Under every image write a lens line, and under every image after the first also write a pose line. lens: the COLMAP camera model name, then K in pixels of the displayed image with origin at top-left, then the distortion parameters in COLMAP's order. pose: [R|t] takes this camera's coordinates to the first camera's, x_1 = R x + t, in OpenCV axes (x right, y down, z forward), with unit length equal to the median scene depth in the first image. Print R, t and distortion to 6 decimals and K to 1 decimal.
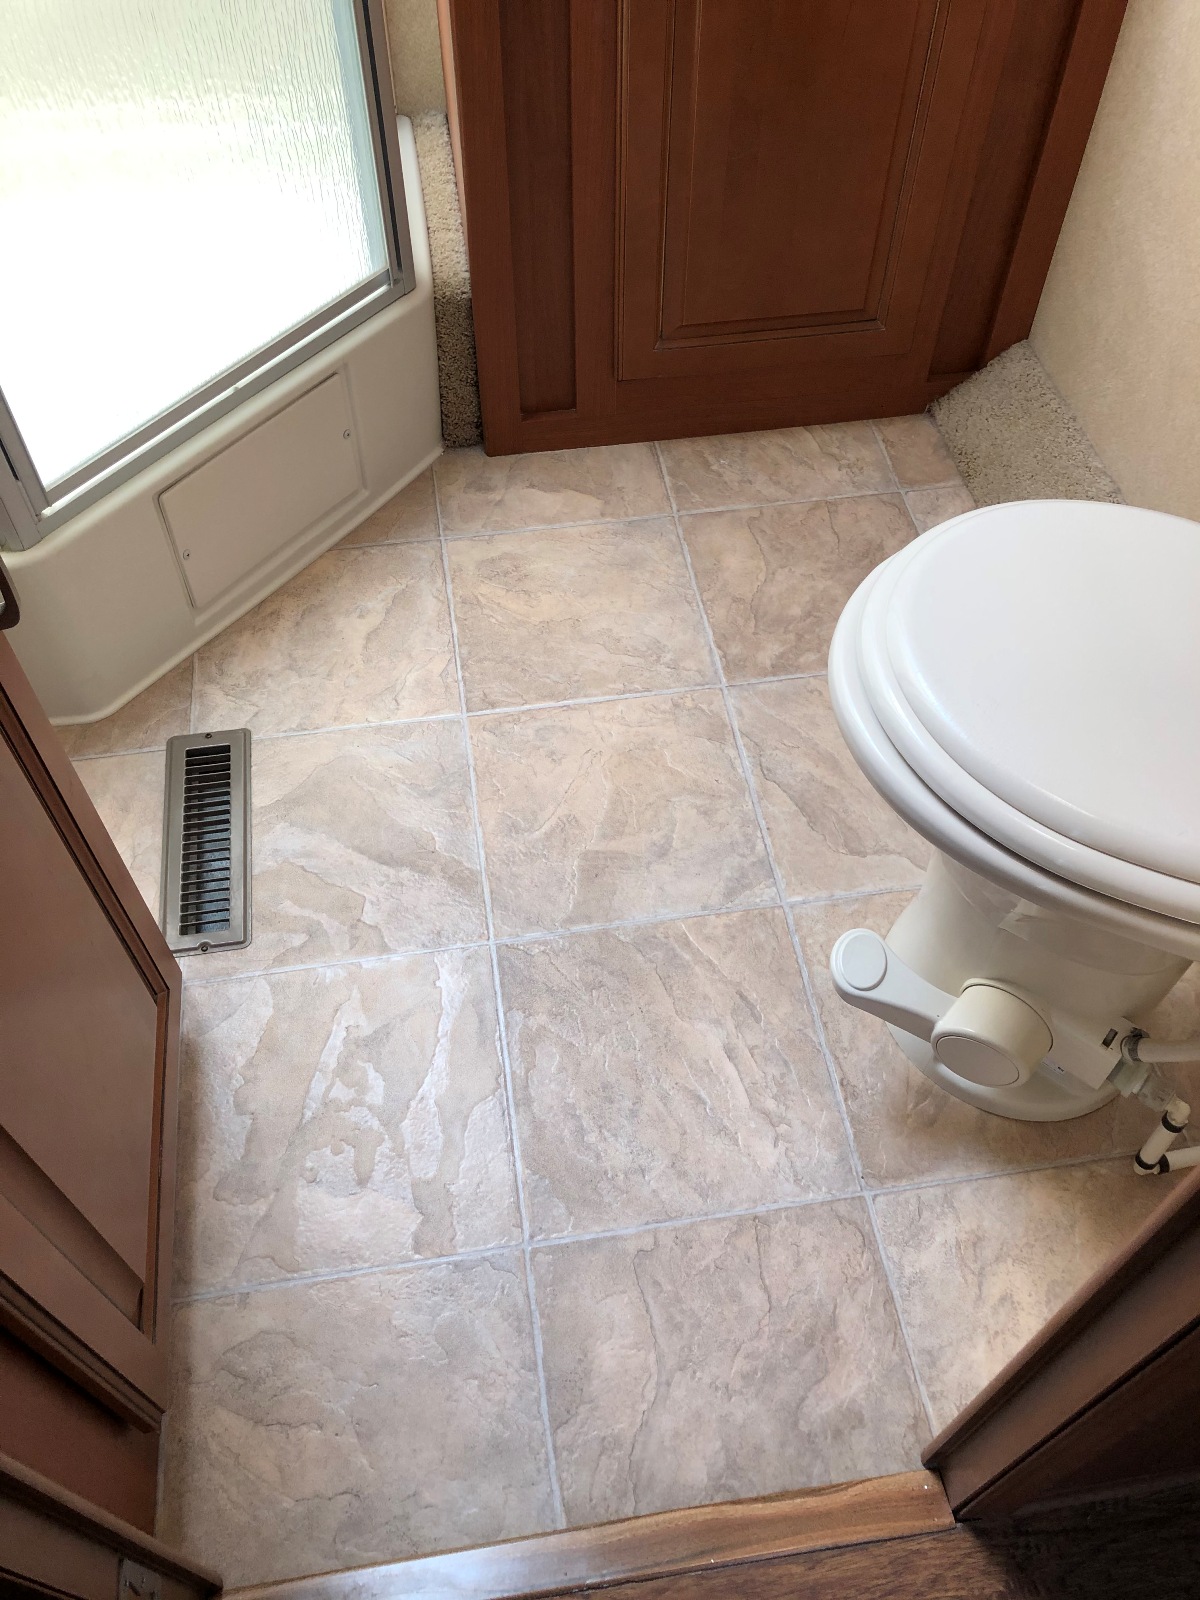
lens RADIAL K [[1322.3, 0, 600.1], [0, 1322.3, 769.3], [0, 0, 1]] dist [-0.000504, 0.013709]
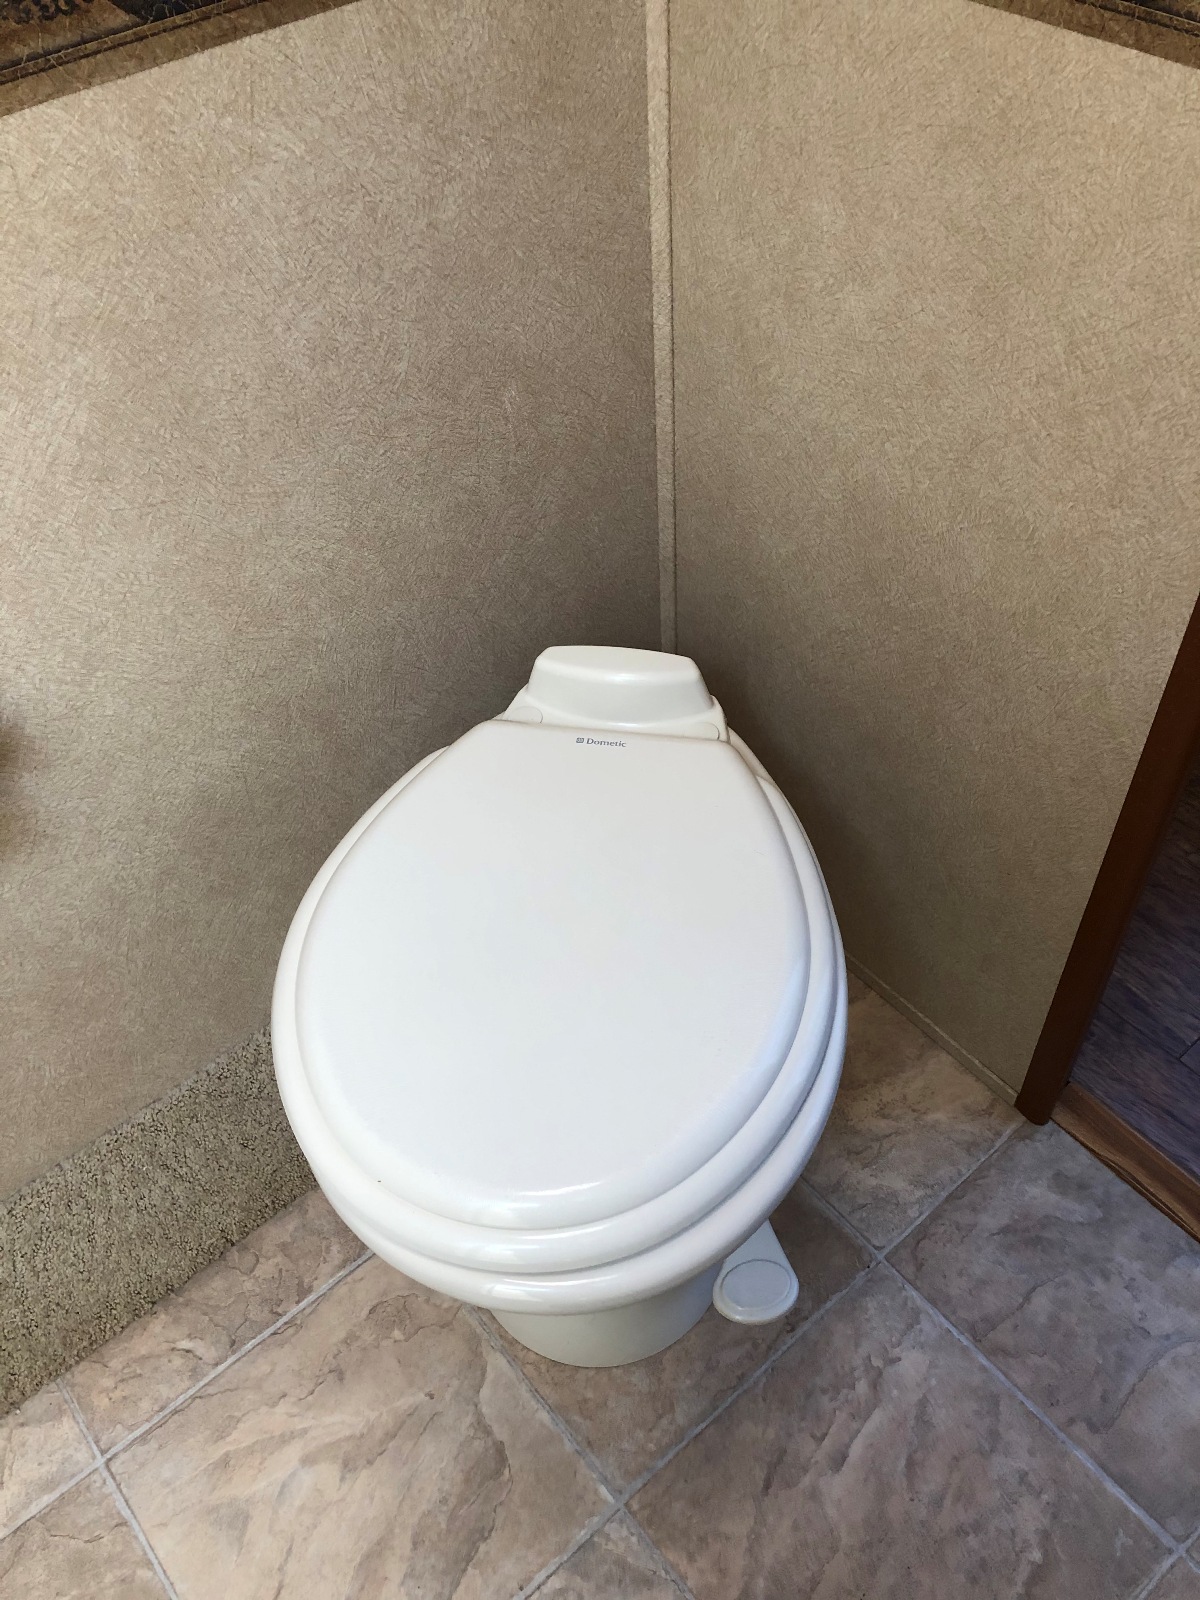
lens RADIAL K [[1322.3, 0, 600.1], [0, 1322.3, 769.3], [0, 0, 1]] dist [-0.000504, 0.013709]
pose [[-0.512353, -0.595723, 0.618554, -0.083359], [0.717199, 0.099356, 0.689750, -0.523055], [-0.472357, 0.797021, 0.376346, 0.408323]]
